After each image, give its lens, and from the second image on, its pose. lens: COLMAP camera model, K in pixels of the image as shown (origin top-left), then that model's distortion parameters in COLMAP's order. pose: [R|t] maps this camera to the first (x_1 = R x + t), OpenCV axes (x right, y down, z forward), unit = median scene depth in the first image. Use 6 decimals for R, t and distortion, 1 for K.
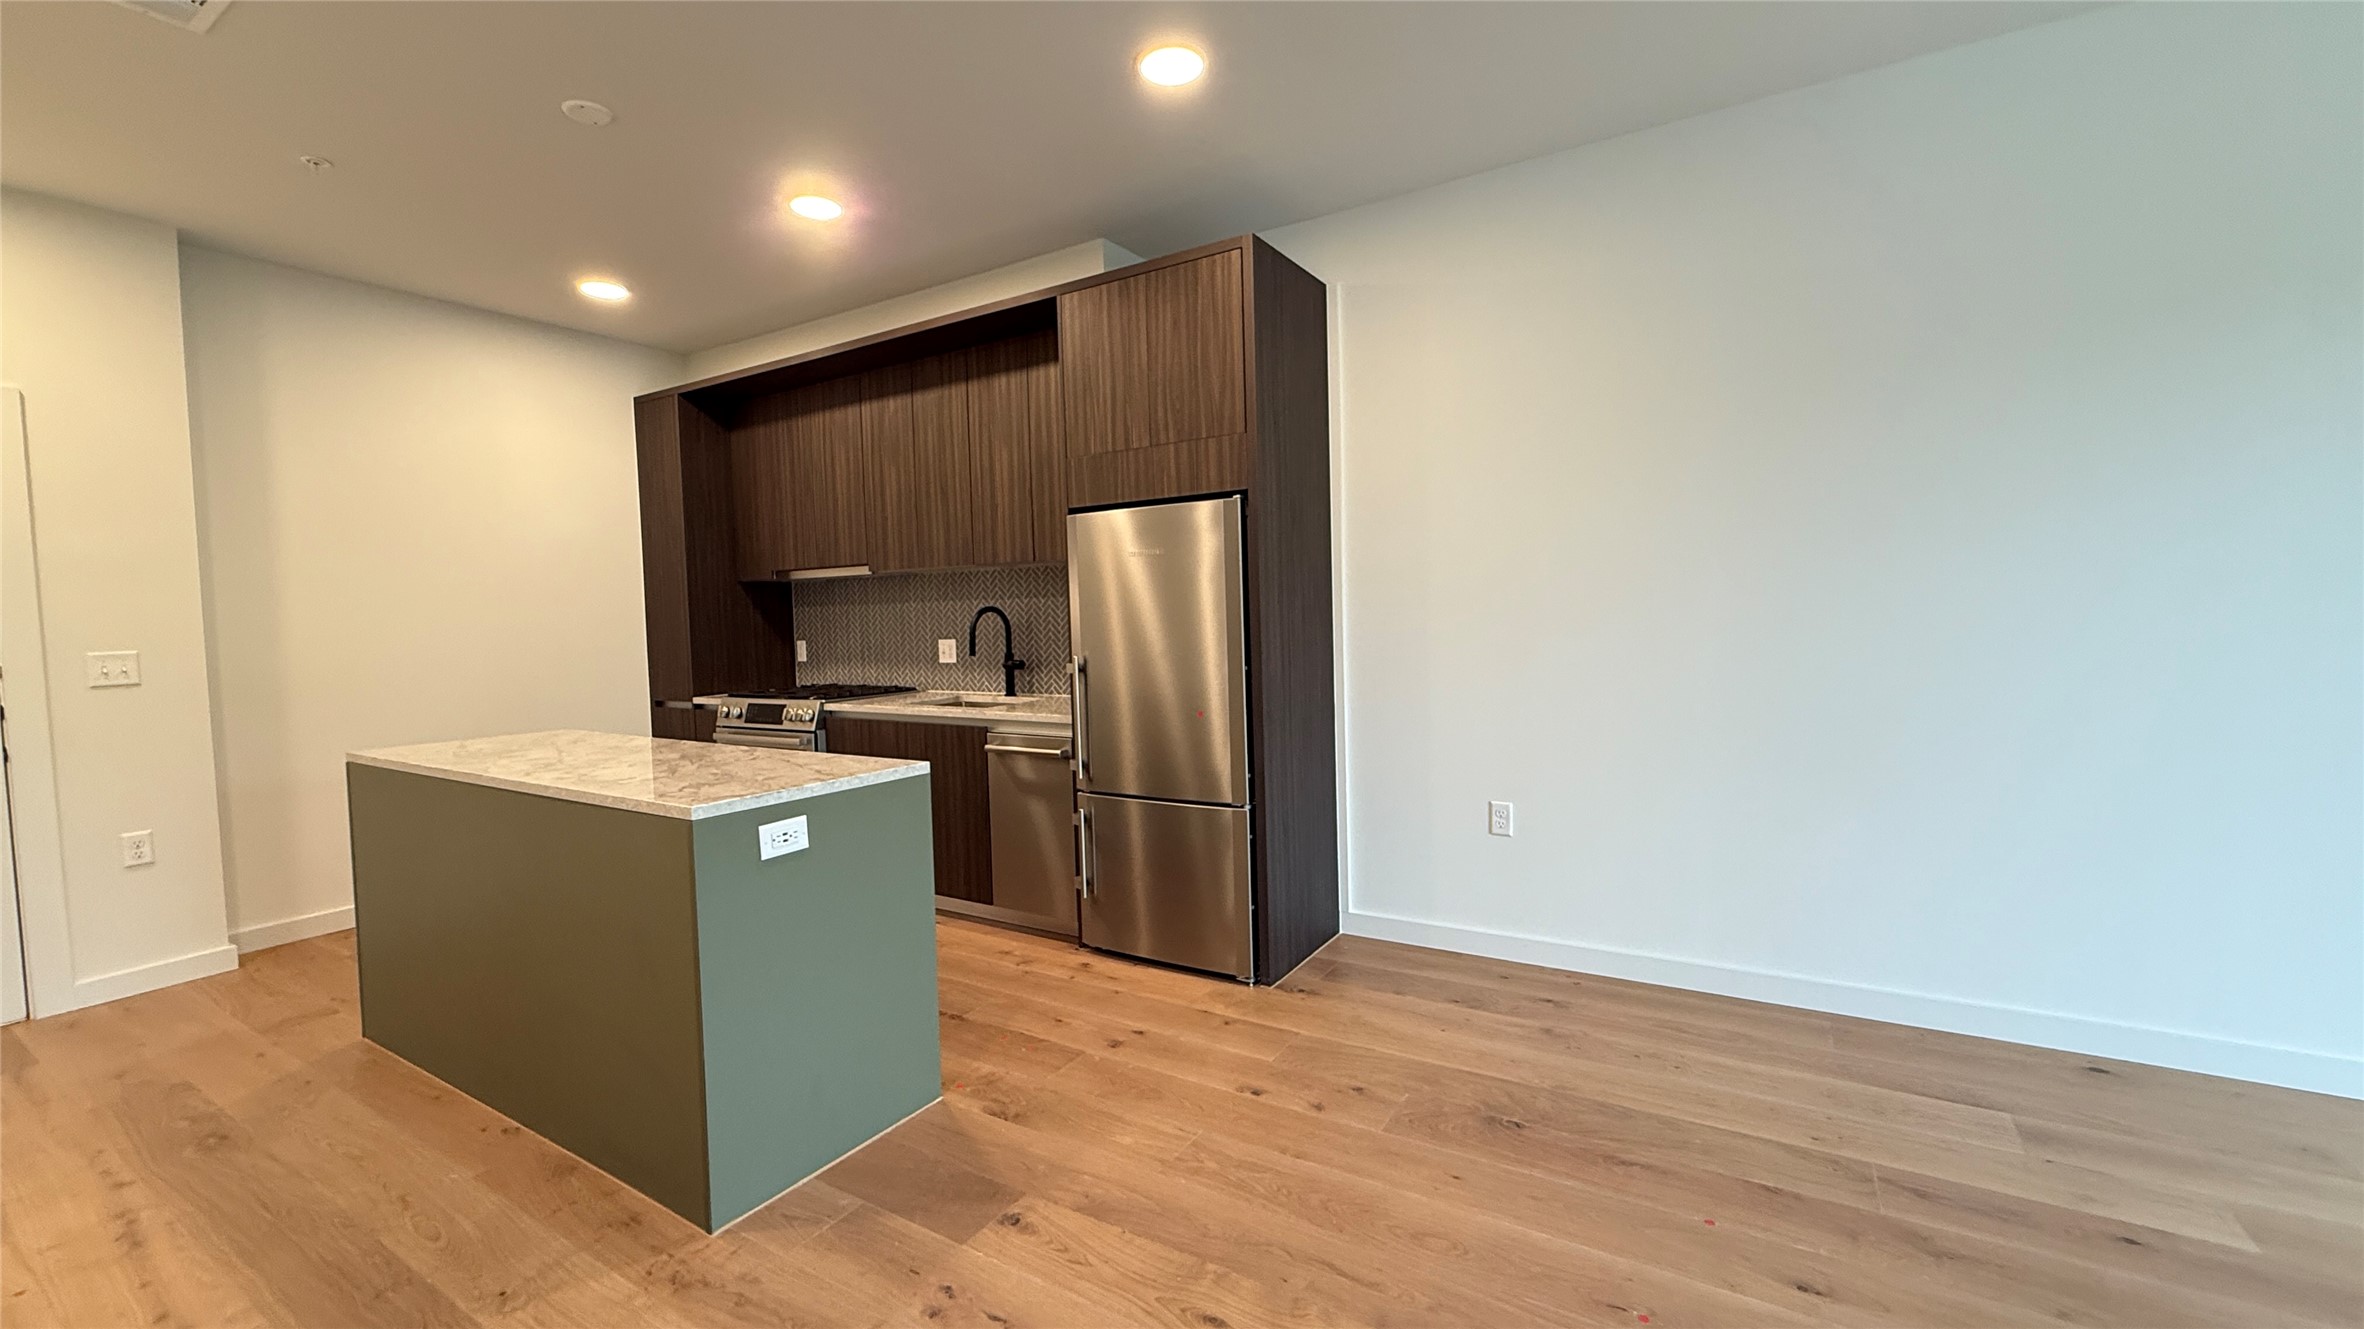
lens RADIAL K [[941.4, 0, 1188.6], [0, 941.4, 654.9], [0, 0, 1]] dist [0.001102, 0.000235]
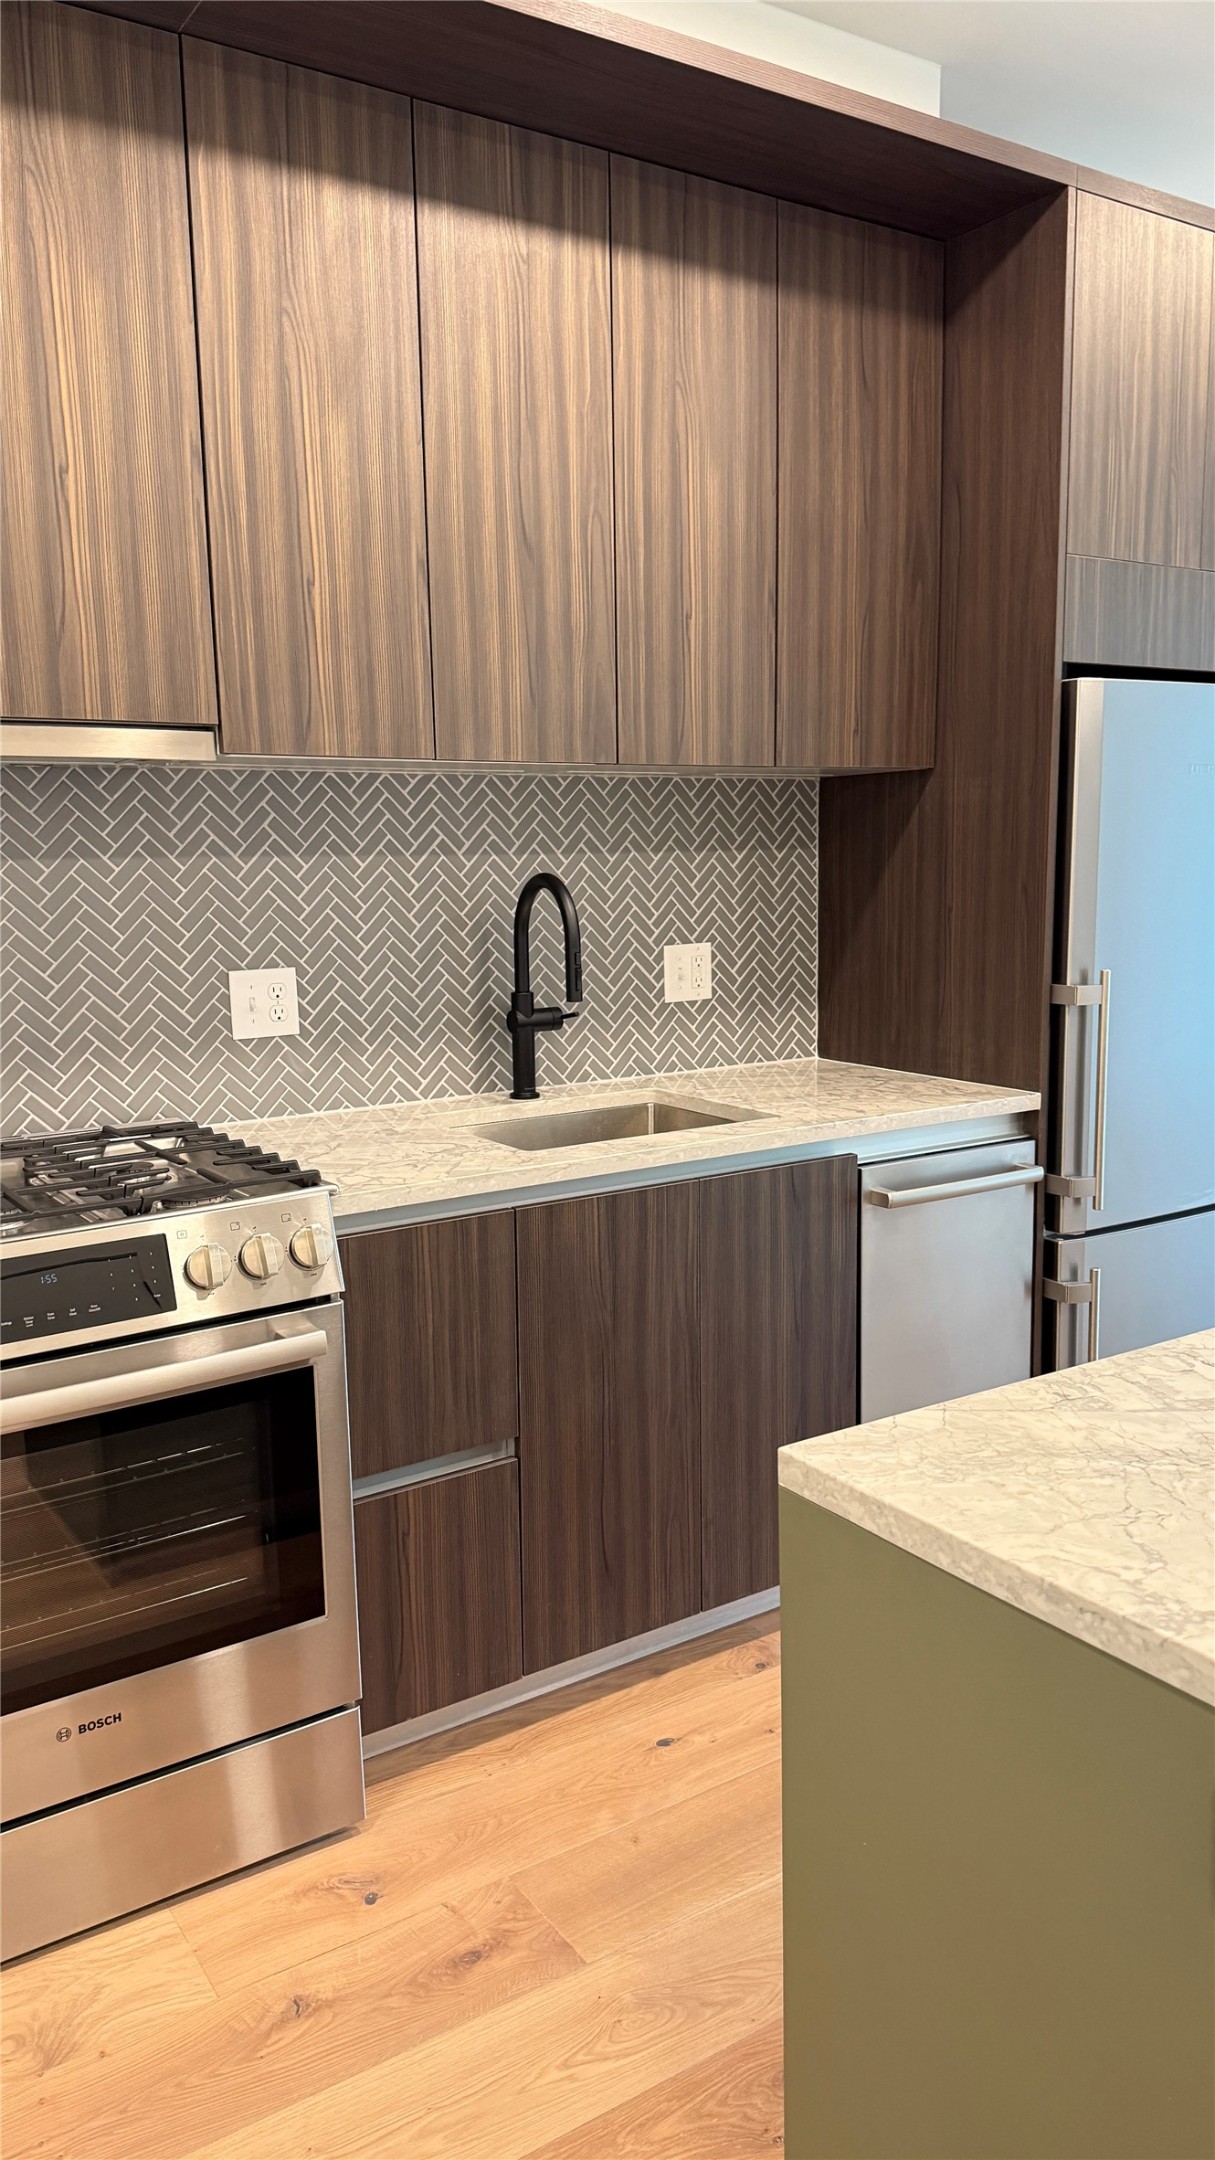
lens RADIAL K [[1512.8, 0, 592.8], [0, 1512.8, 1085.9], [0, 0, 1]] dist [0.081185, -0.107975]
pose [[0.423283, -0.119423, 0.898092, -1.125373], [0.049331, 0.992842, 0.108772, -0.044927], [-0.904653, -0.001737, 0.426144, 1.041047]]
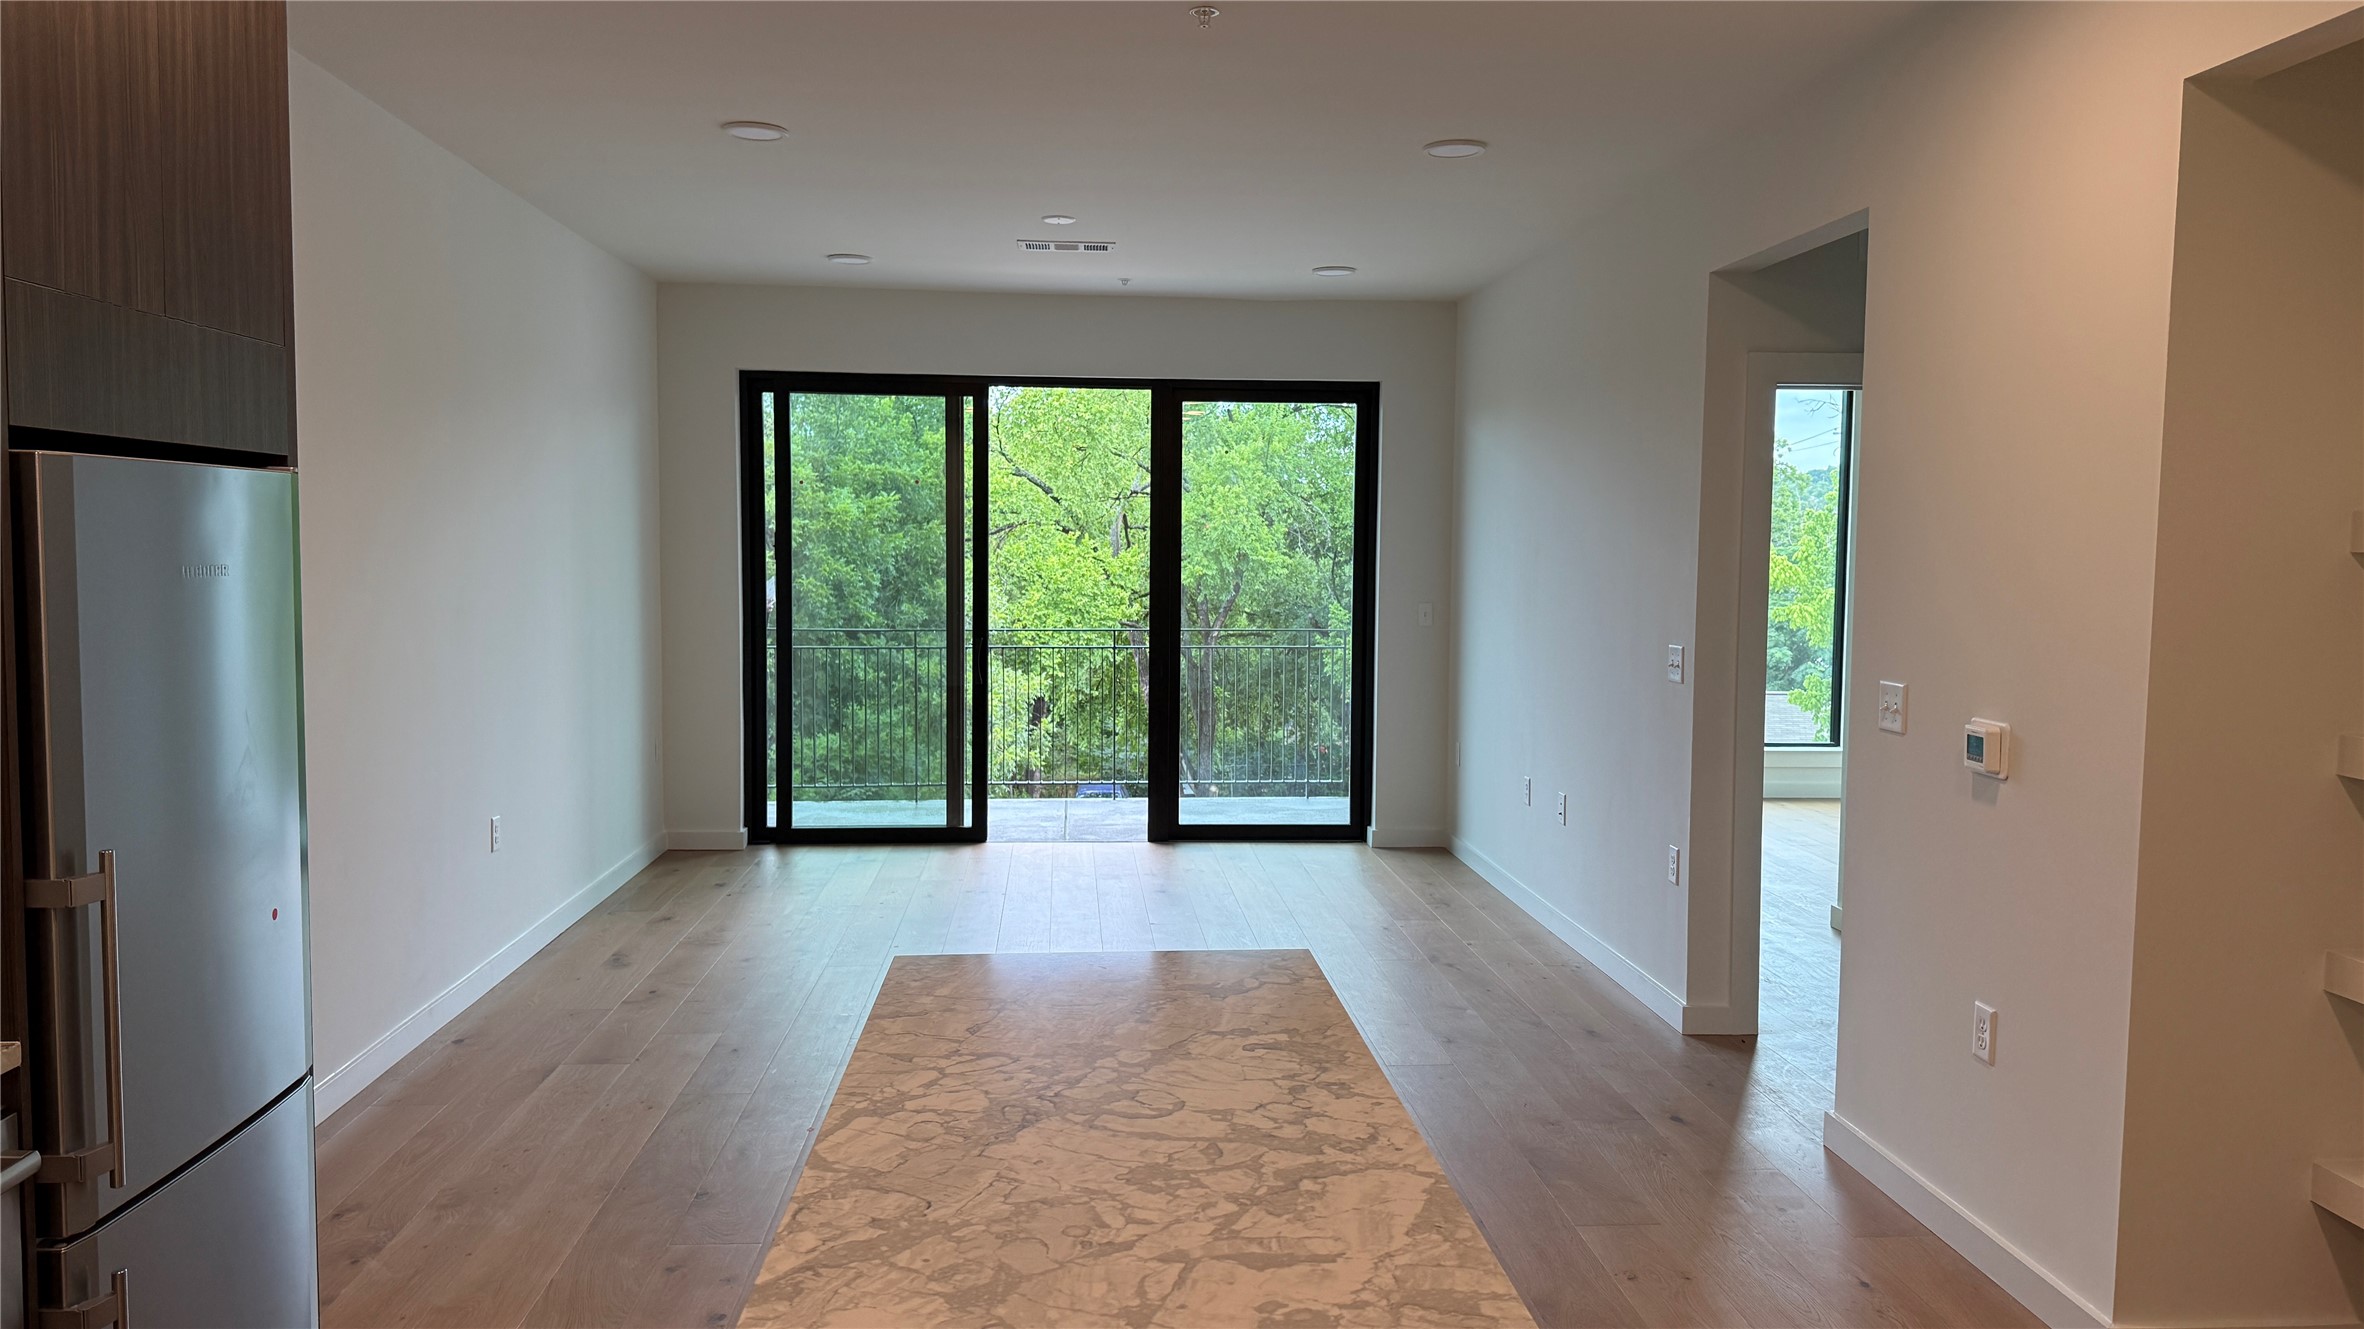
lens RADIAL K [[1655.6, 0, 1178.5], [0, 1655.6, 648.2], [0, 0, 1]] dist [0.081185, -0.107975]
pose [[-0.586350, -0.025602, 0.809653, -1.010408], [0.045322, 0.996898, 0.064345, -0.113878], [-0.808789, 0.074423, -0.583371, 1.199652]]
